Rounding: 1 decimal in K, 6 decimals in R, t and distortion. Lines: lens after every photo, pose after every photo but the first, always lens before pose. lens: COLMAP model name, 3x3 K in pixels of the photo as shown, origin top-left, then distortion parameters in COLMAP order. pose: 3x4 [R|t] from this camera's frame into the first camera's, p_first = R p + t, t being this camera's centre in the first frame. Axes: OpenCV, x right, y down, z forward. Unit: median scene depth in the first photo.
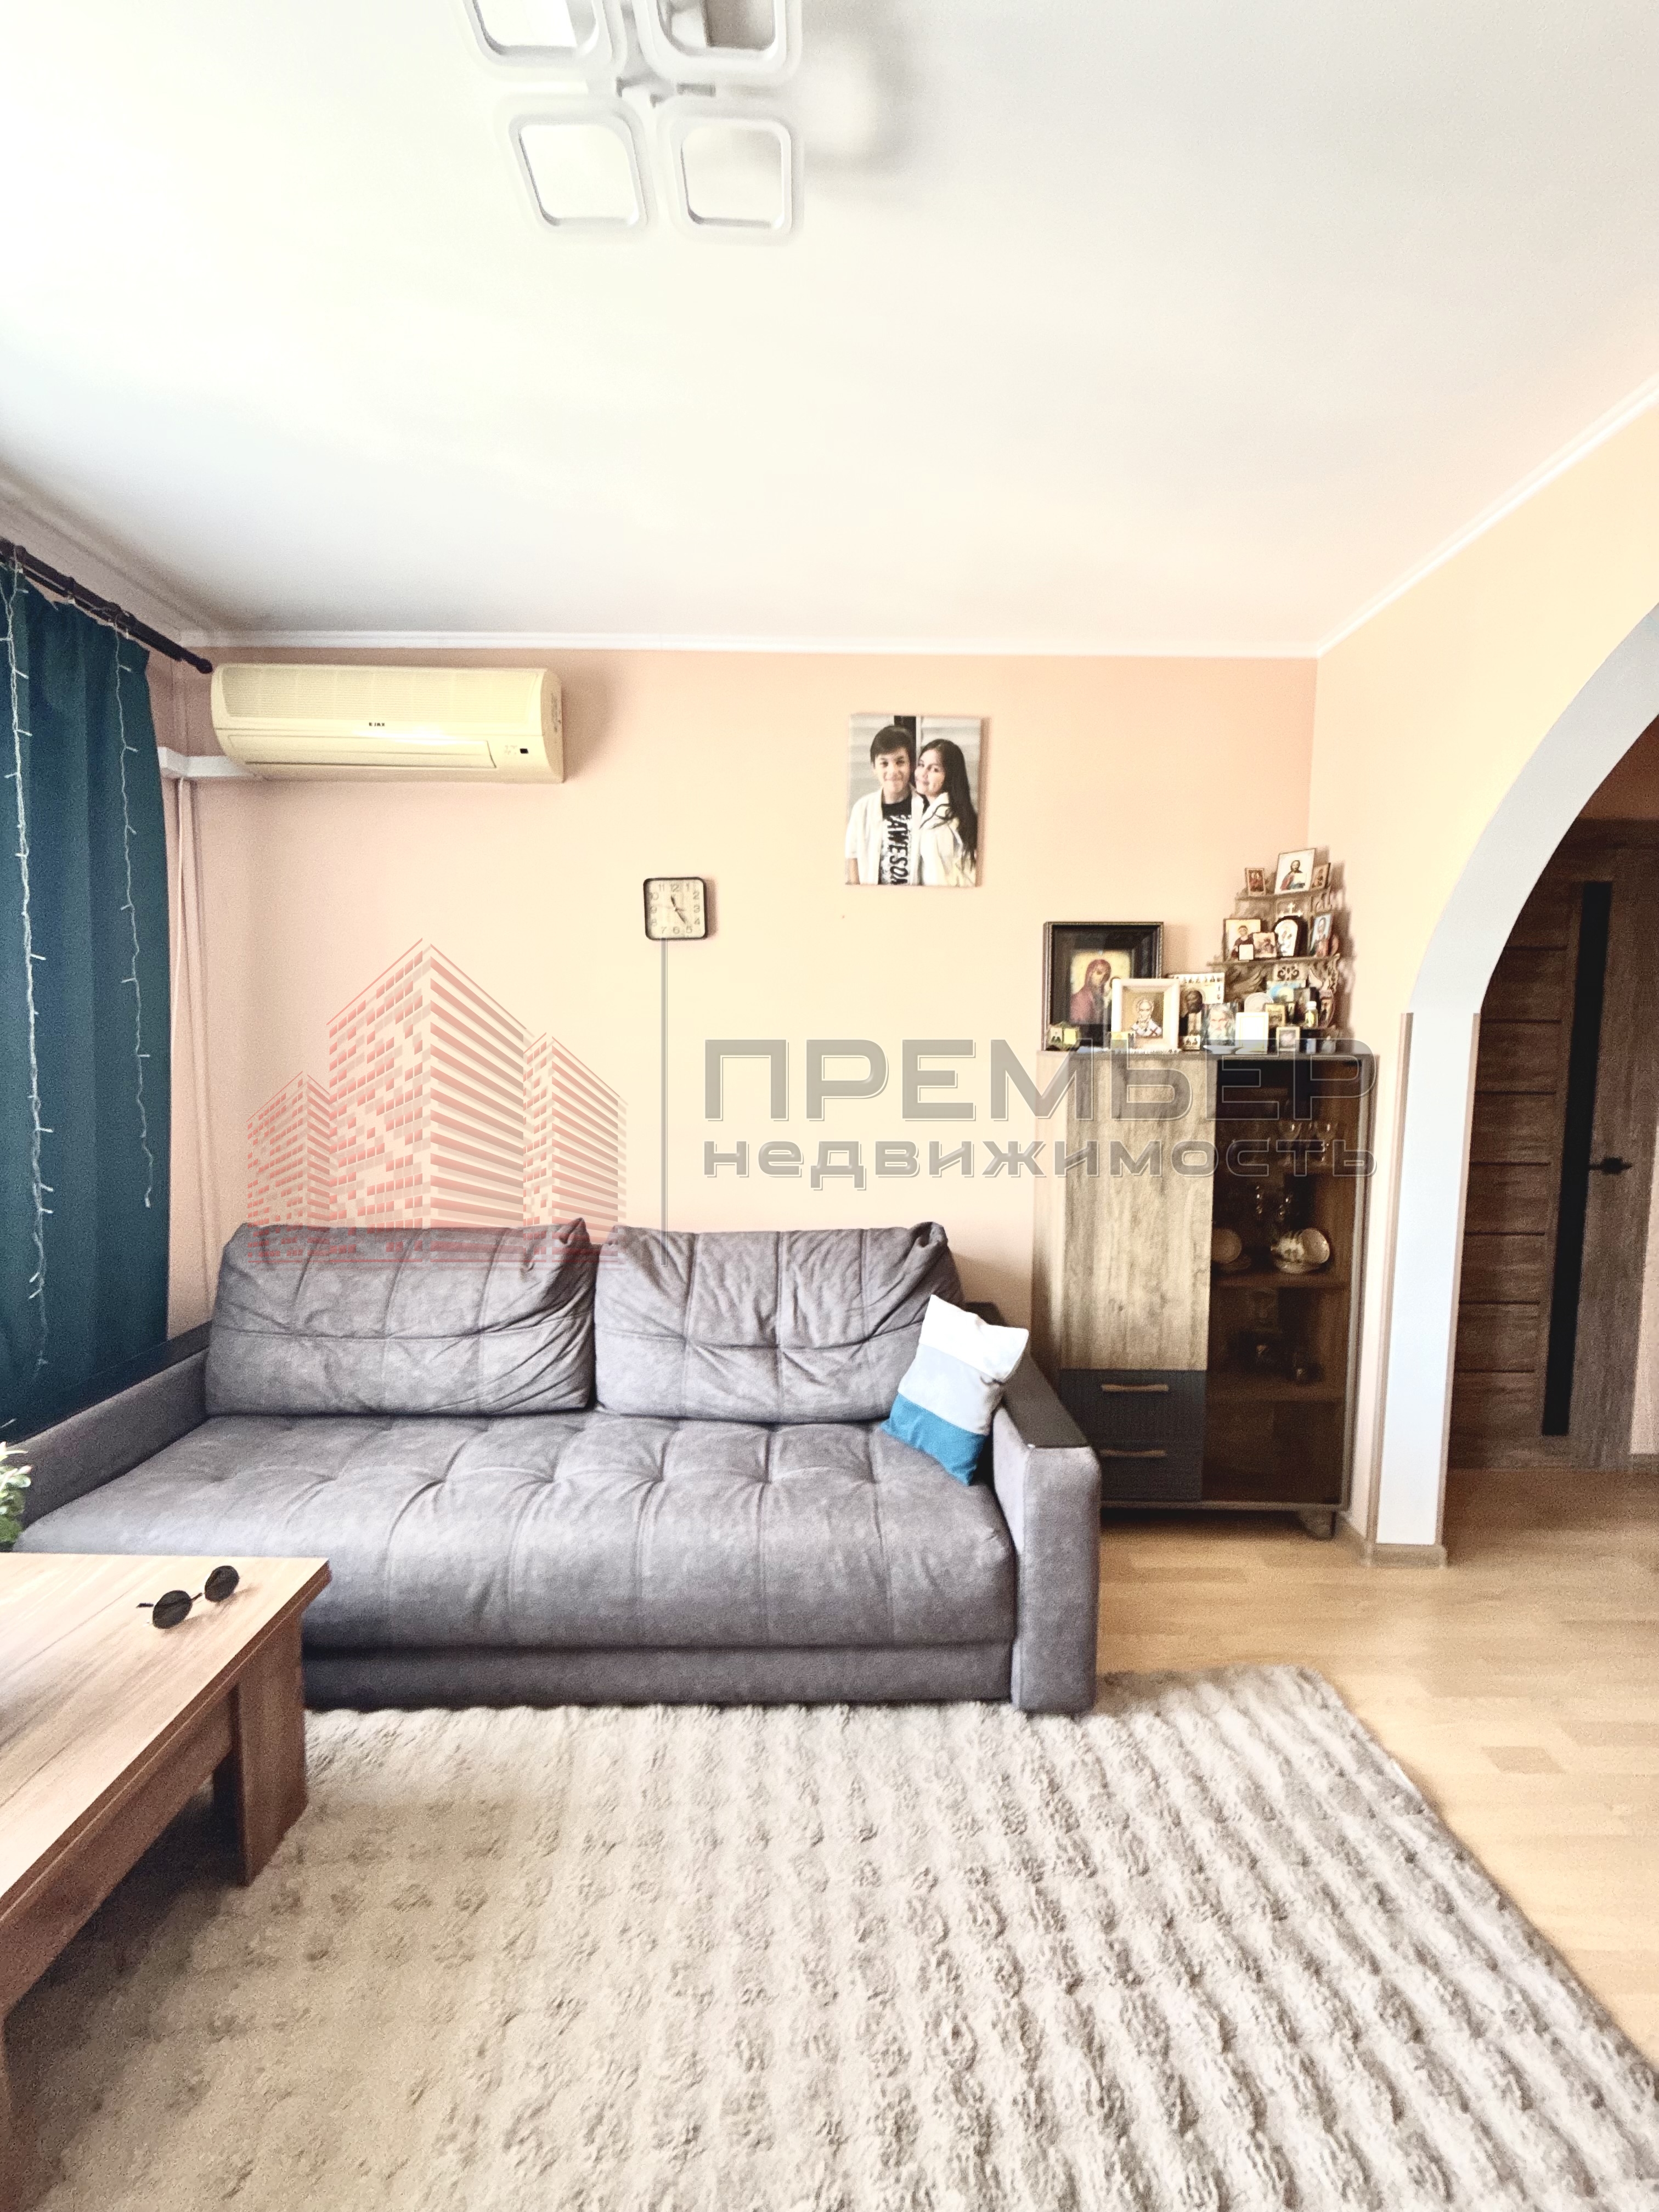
lens RADIAL K [[885.8, 0, 826.8], [0, 885.8, 1099.2], [0, 0, 1]] dist [0.000204, 0.000295]
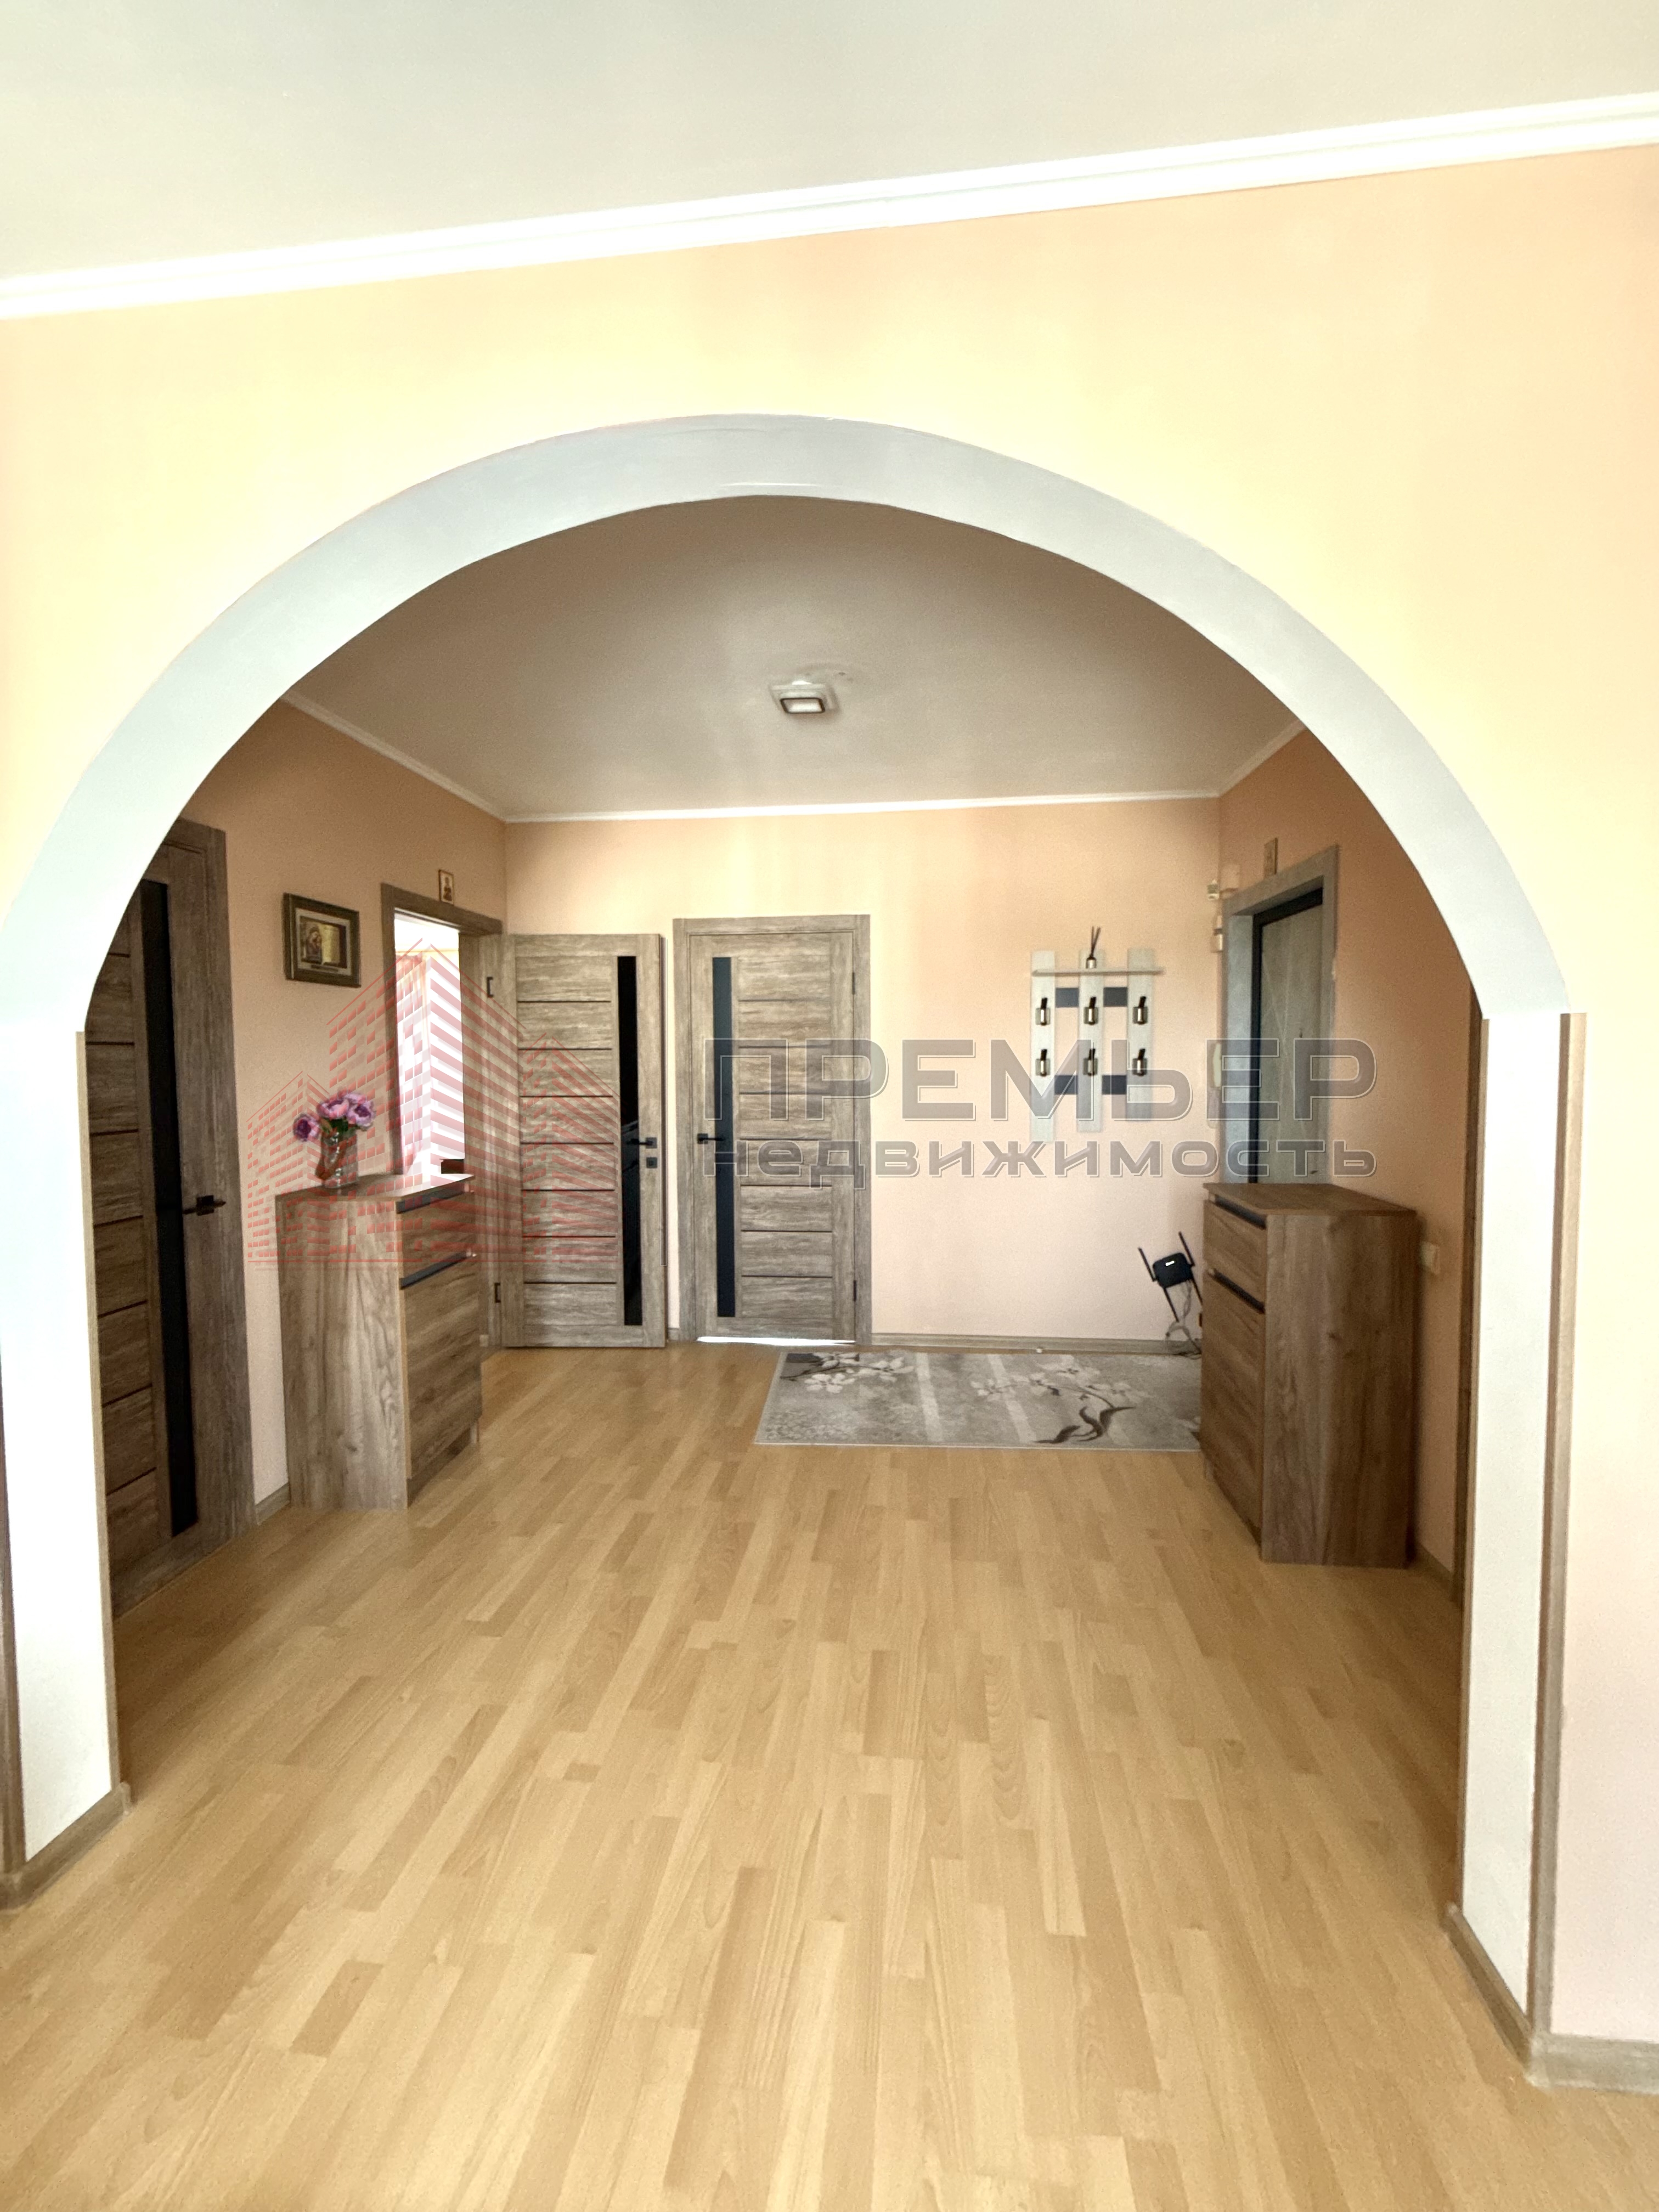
lens RADIAL K [[885.8, 0, 833.6], [0, 885.8, 1104.5], [0, 0, 1]] dist [0.000204, 0.000295]
pose [[0.110580, -0.065032, 0.991737, 0.084974], [0.087198, 0.994644, 0.055500, -0.023366], [-0.990035, 0.080340, 0.115658, 0.292780]]
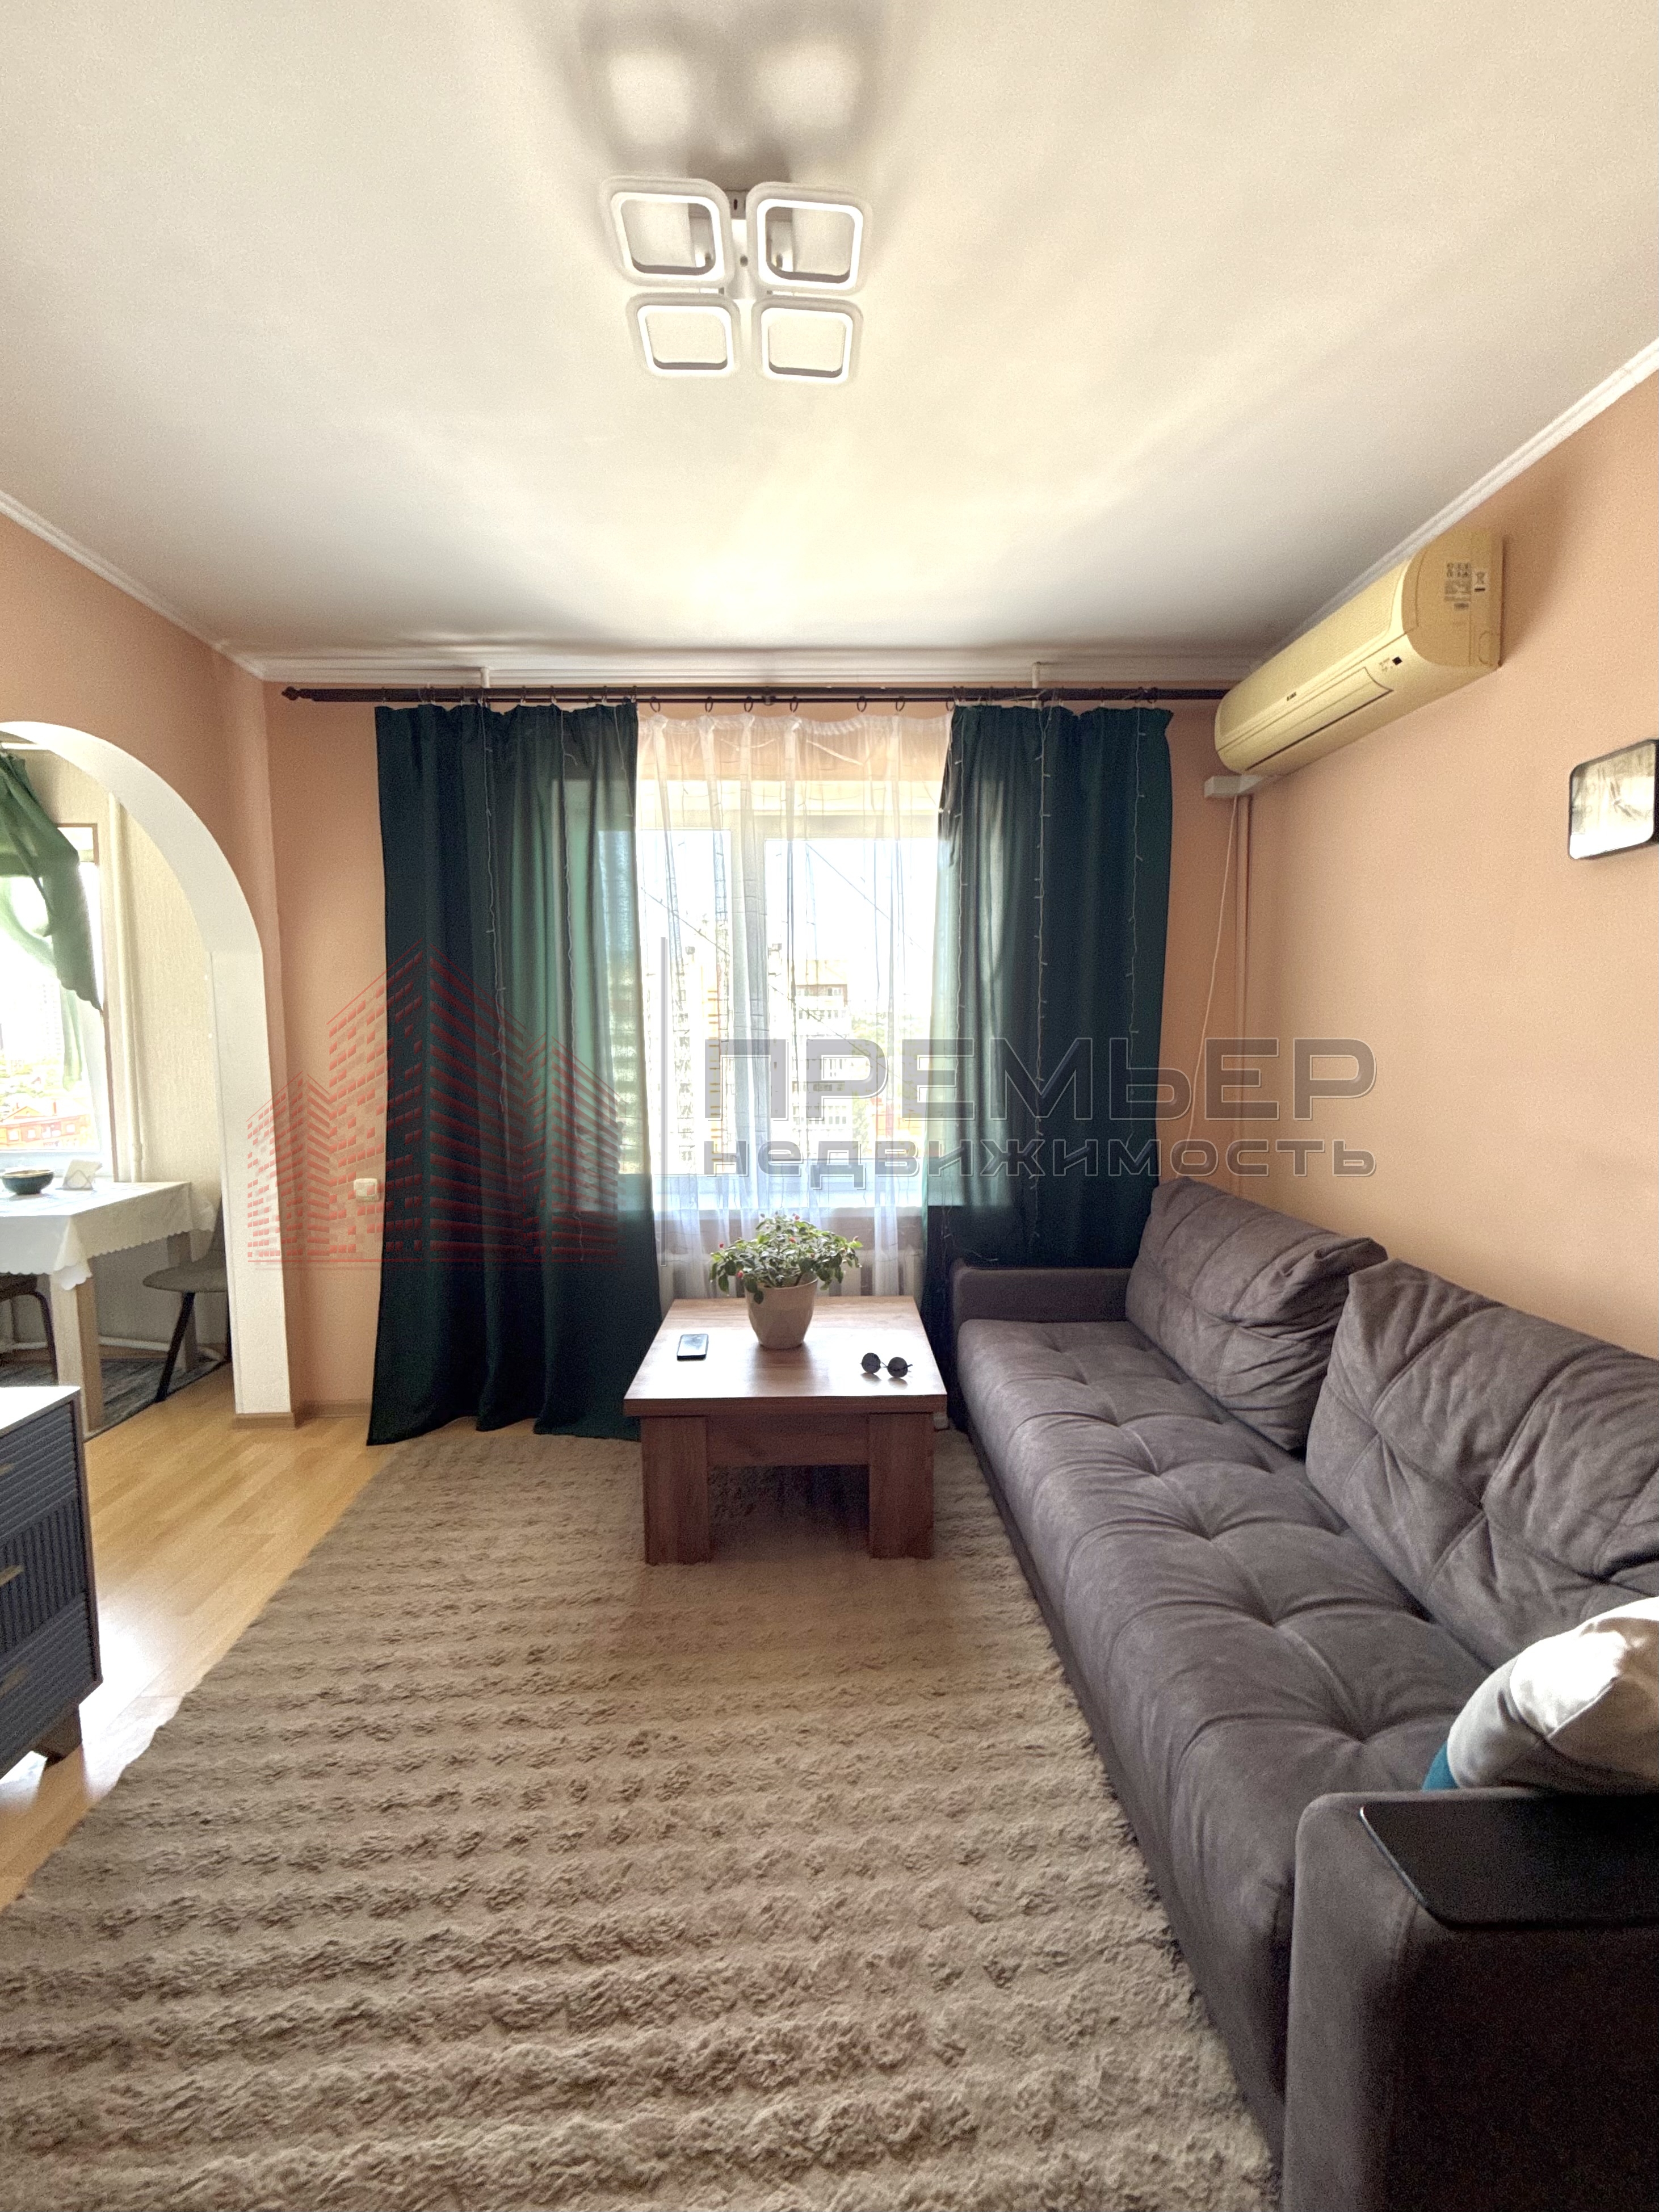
lens RADIAL K [[885.8, 0, 819.5], [0, 885.8, 1109.2], [0, 0, 1]] dist [0.000204, 0.000295]
pose [[0.016553, 0.083422, -0.996377, 0.485342], [-0.069184, 0.994220, 0.082092, -0.012717], [0.997467, 0.067575, 0.022228, 0.470196]]
